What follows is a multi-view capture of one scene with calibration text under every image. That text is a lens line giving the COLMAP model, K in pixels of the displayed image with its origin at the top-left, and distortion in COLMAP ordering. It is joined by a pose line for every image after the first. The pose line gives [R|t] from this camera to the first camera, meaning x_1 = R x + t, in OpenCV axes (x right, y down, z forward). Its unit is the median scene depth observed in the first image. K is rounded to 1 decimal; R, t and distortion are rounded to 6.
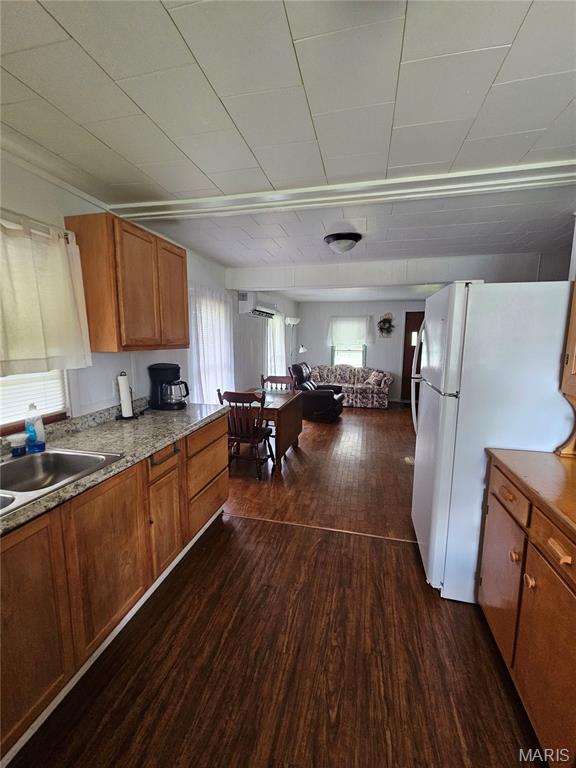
lens RADIAL K [[316.3, 0, 289.7], [0, 316.3, 380.8], [0, 0, 1]] dist [-0.000220, 0.000035]
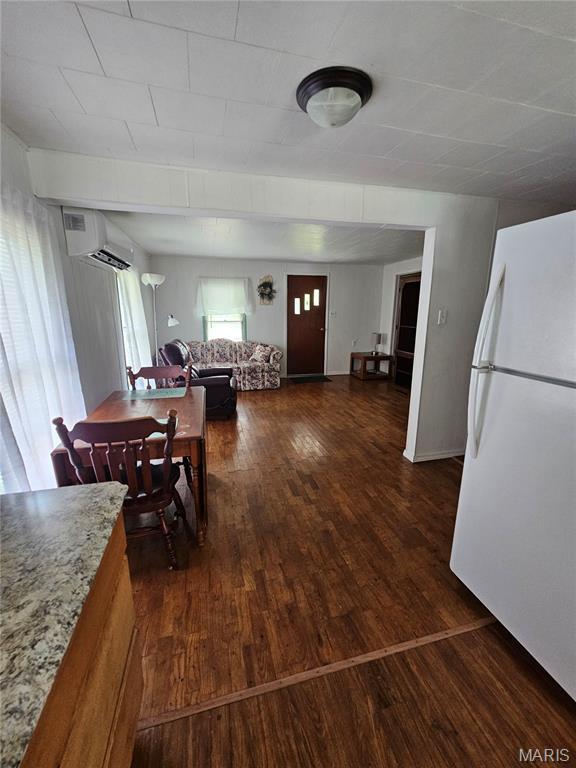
lens RADIAL K [[316.3, 0, 289.7], [0, 316.3, 380.8], [0, 0, 1]] dist [-0.000220, 0.000035]
pose [[0.878514, -0.111399, 0.464547, -0.076058], [0.067495, 0.991621, 0.110149, -0.027991], [-0.472925, -0.065413, 0.878671, 0.252208]]
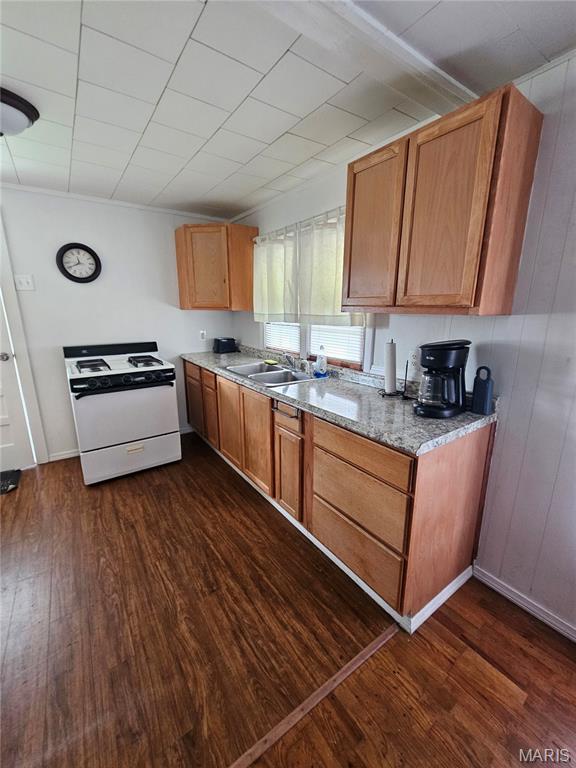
lens RADIAL K [[316.8, 0, 290.0], [0, 316.8, 382.7], [0, 0, 1]] dist [-0.001027, 0.000195]
pose [[-0.659580, 0.161814, -0.734010, 0.104862], [-0.108789, 0.945717, 0.306243, -0.052649], [0.743720, 0.281844, -0.606172, 0.477158]]
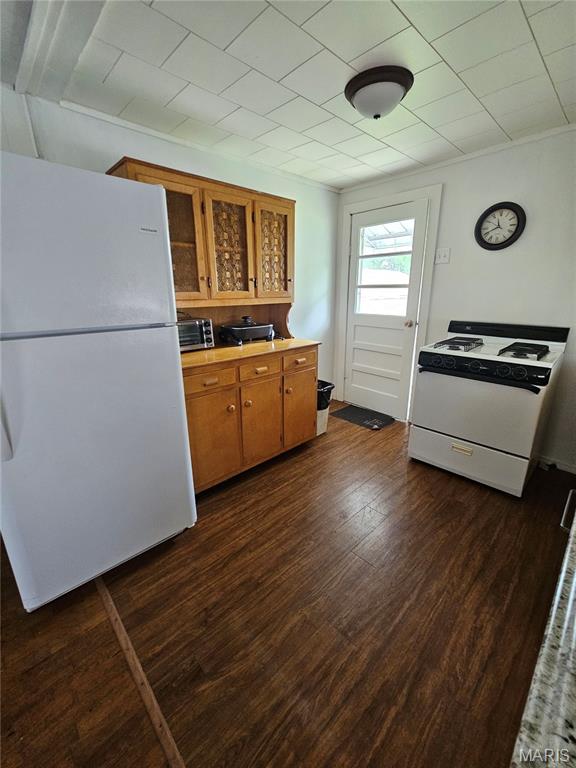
lens RADIAL K [[316.3, 0, 289.7], [0, 316.3, 380.8], [0, 0, 1]] dist [-0.000220, 0.000035]
pose [[-0.840546, -0.159212, 0.517816, -0.073027], [0.066231, 0.918468, 0.389909, -0.037235], [-0.537676, 0.362033, -0.761470, 0.435736]]
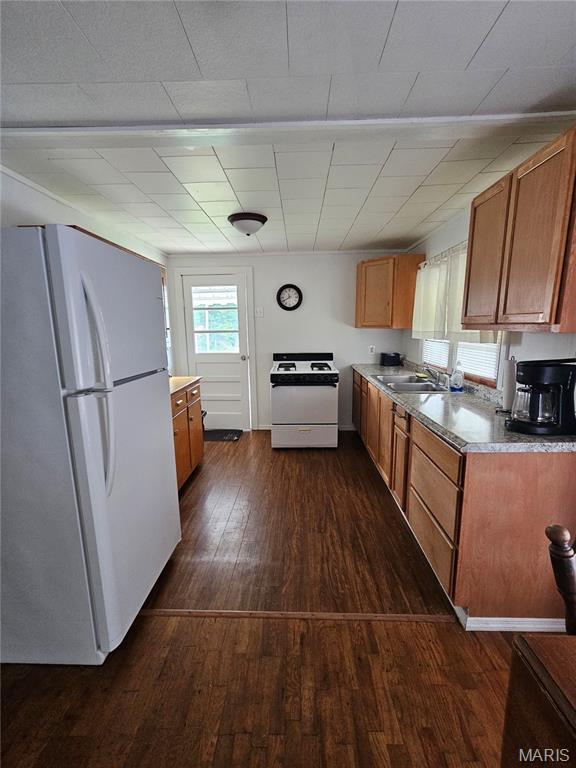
lens RADIAL K [[316.3, 0, 289.7], [0, 316.3, 380.8], [0, 0, 1]] dist [-0.000220, 0.000035]
pose [[-0.978923, 0.033726, -0.201423, 0.082155], [-0.027545, 0.955454, 0.293851, -0.070323], [0.202361, 0.293206, -0.934388, 0.600280]]
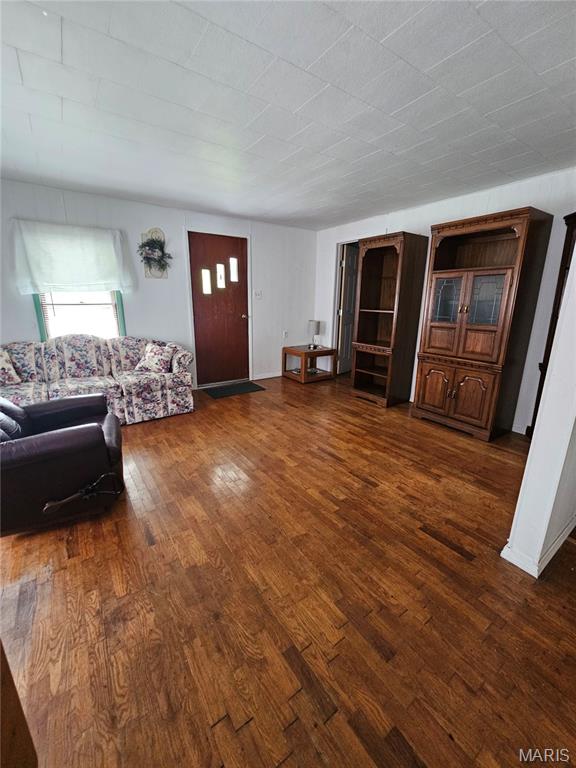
lens RADIAL K [[316.3, 0, 289.7], [0, 316.3, 380.8], [0, 0, 1]] dist [-0.000220, 0.000035]
pose [[0.653038, -0.193420, 0.732209, 0.031100], [0.094333, 0.980081, 0.174764, -0.047075], [-0.751427, -0.045056, 0.658276, 0.578716]]
